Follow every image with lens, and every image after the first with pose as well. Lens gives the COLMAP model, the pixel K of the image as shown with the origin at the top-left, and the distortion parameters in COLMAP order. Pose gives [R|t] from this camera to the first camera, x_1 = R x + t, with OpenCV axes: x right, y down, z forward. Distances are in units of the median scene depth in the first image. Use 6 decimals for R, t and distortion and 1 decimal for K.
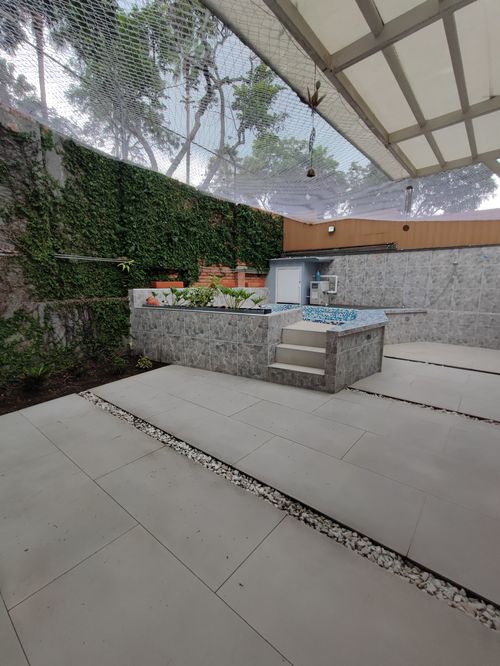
lens RADIAL K [[303.2, 0, 250.8], [0, 303.2, 332.3], [0, 0, 1]] dist [-0.004521, 0.003951]
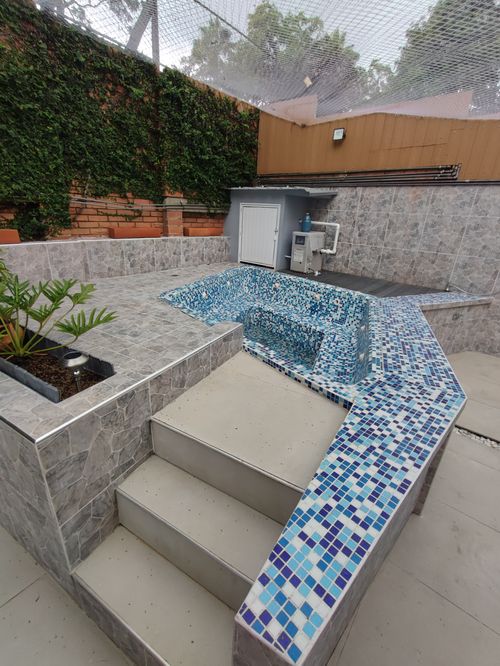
lens RADIAL K [[303.2, 0, 249.0], [0, 303.2, 334.4], [0, 0, 1]] dist [-0.004521, 0.003951]
pose [[0.998966, 0.041166, 0.019278, 0.107256], [-0.044396, 0.974642, 0.219323, -0.098898], [-0.009760, -0.219952, 0.975462, 0.381347]]
